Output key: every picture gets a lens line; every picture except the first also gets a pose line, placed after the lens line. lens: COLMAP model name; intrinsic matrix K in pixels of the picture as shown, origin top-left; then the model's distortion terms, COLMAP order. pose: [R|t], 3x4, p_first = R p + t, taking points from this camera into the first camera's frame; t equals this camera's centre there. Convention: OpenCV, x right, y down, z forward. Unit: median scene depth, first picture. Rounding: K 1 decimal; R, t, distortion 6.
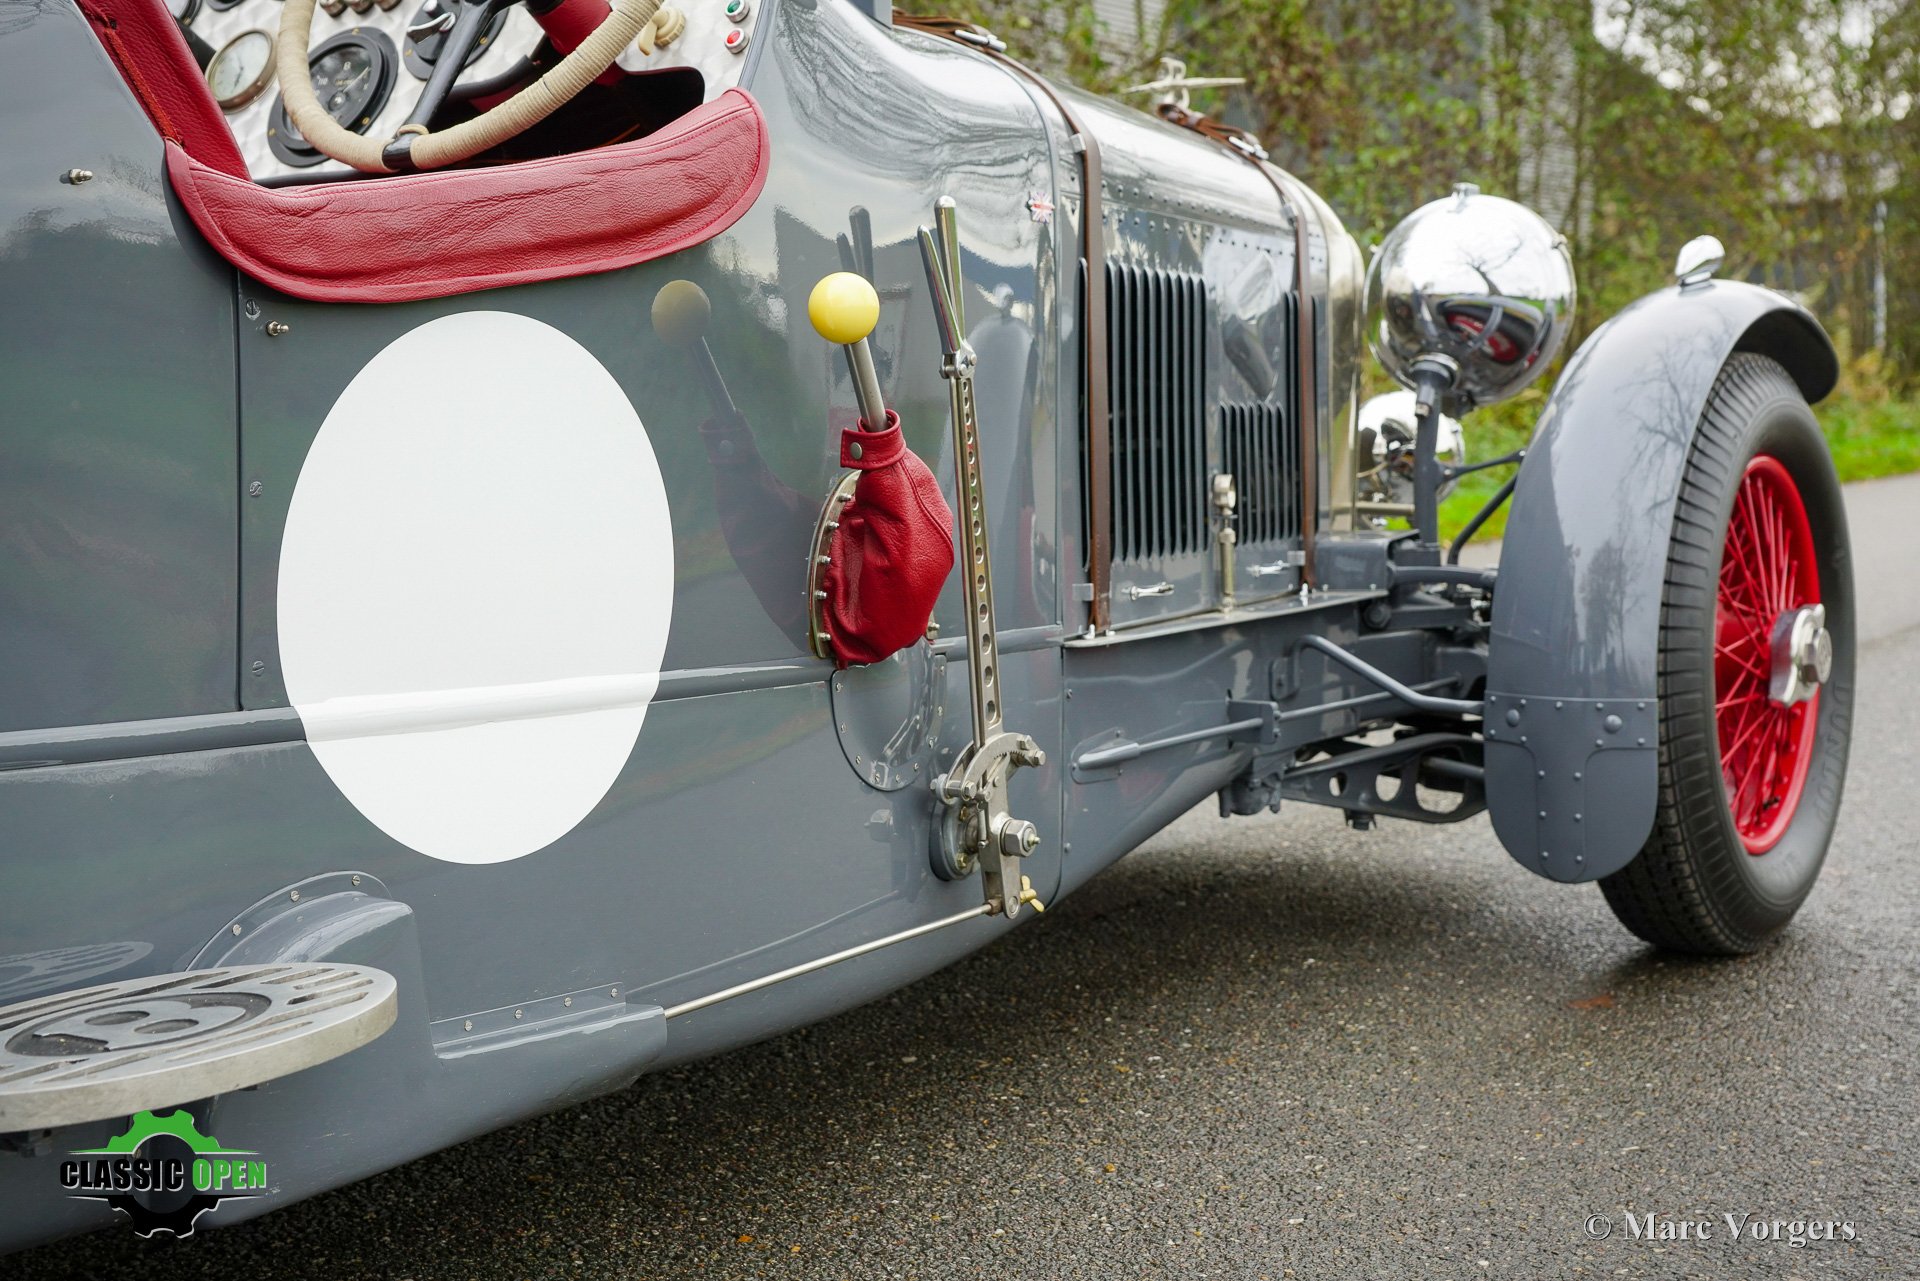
lens RADIAL K [[3035.7, 0, 960.0], [0, 3035.7, 640.5], [0, 0, 1]] dist [0.023271, 0.002227]
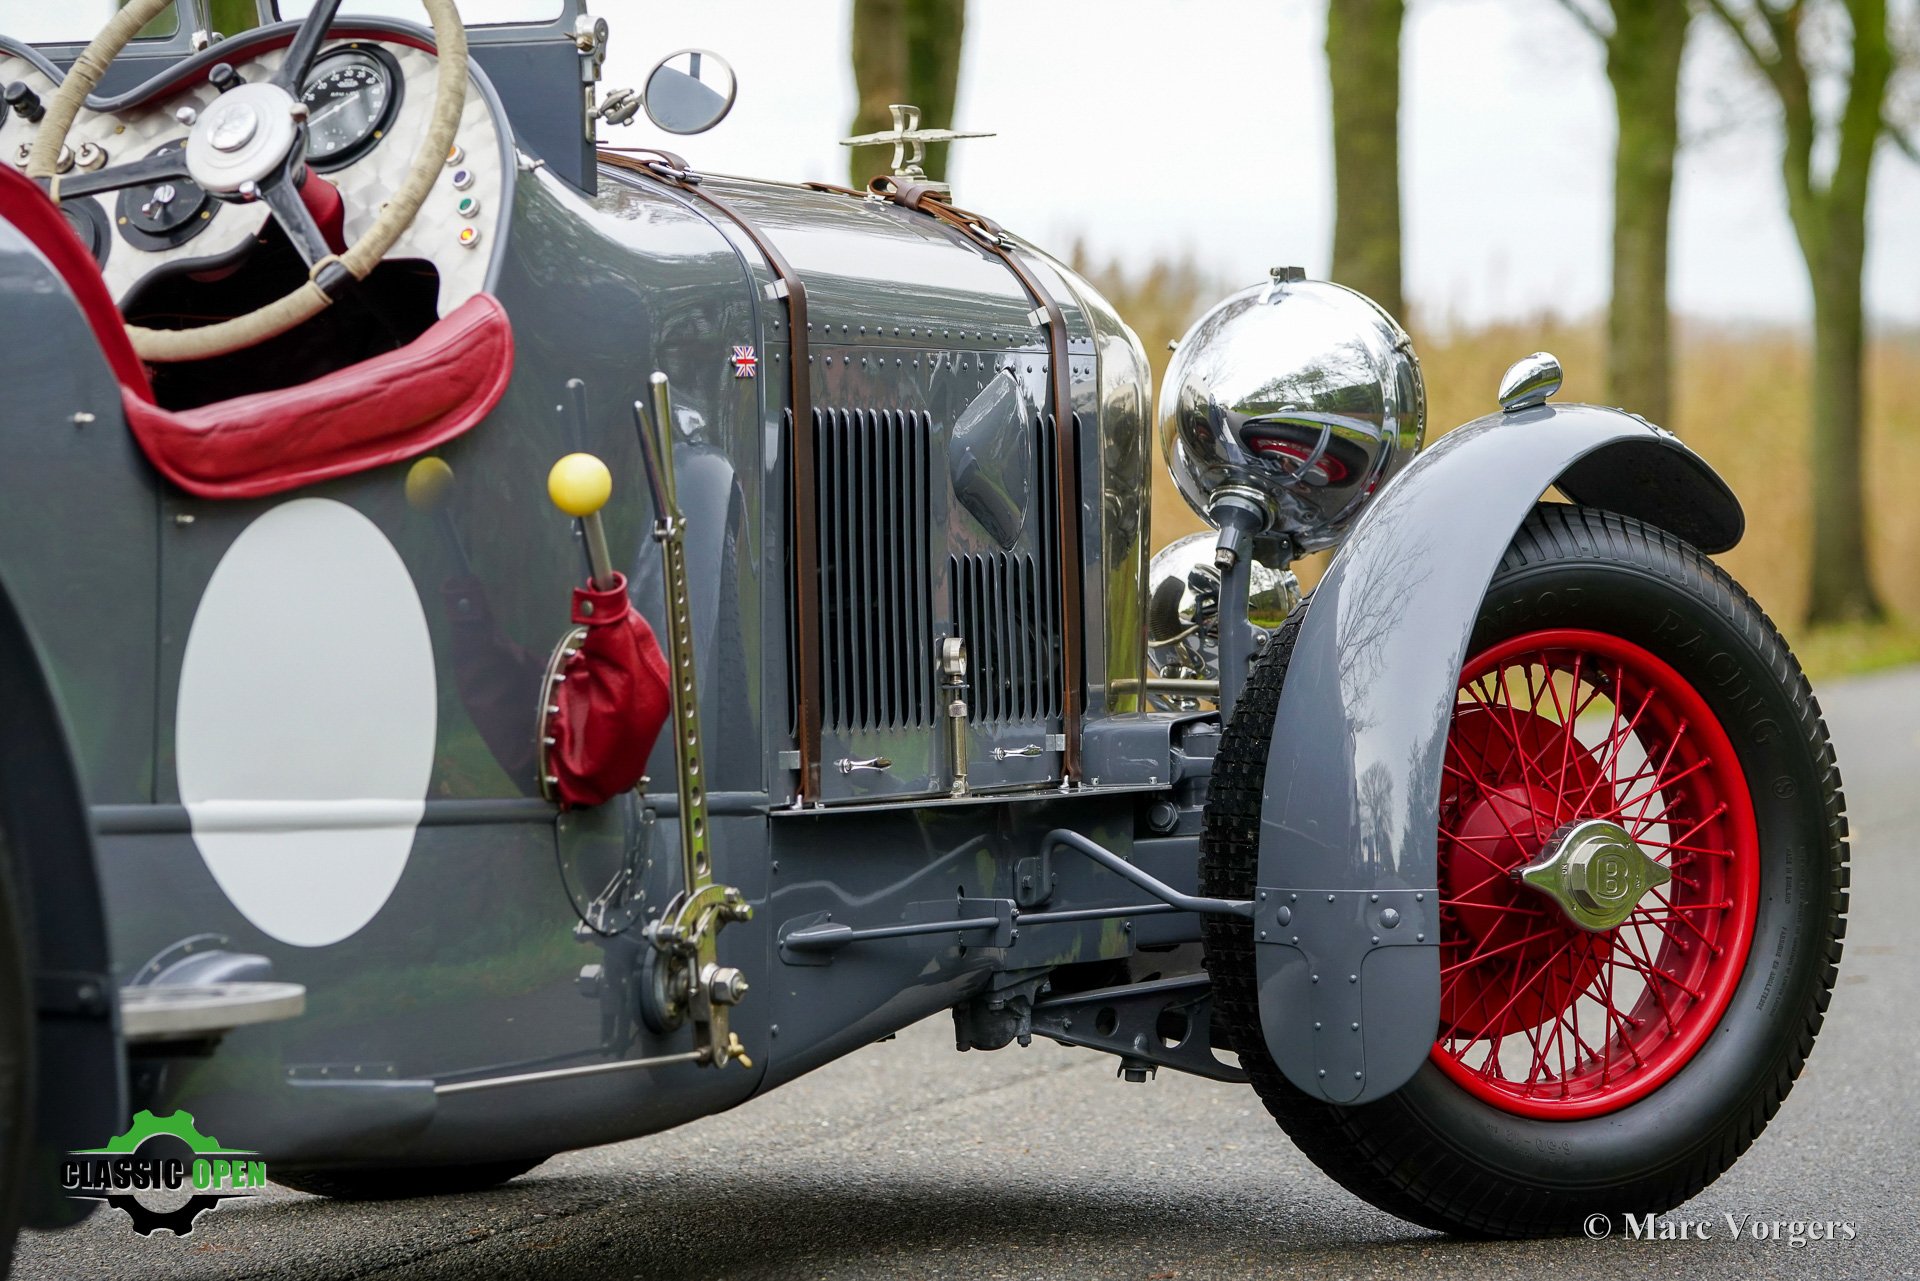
lens RADIAL K [[6916.3, 0, 960.0], [0, 6916.3, 640.5], [0, 0, 1]] dist [0.023921, -2.443045]
pose [[0.997967, -0.002422, 0.063694, -0.043447], [0.006140, 0.998283, -0.058250, 0.072644], [-0.063443, 0.058523, 0.996268, -1.147147]]
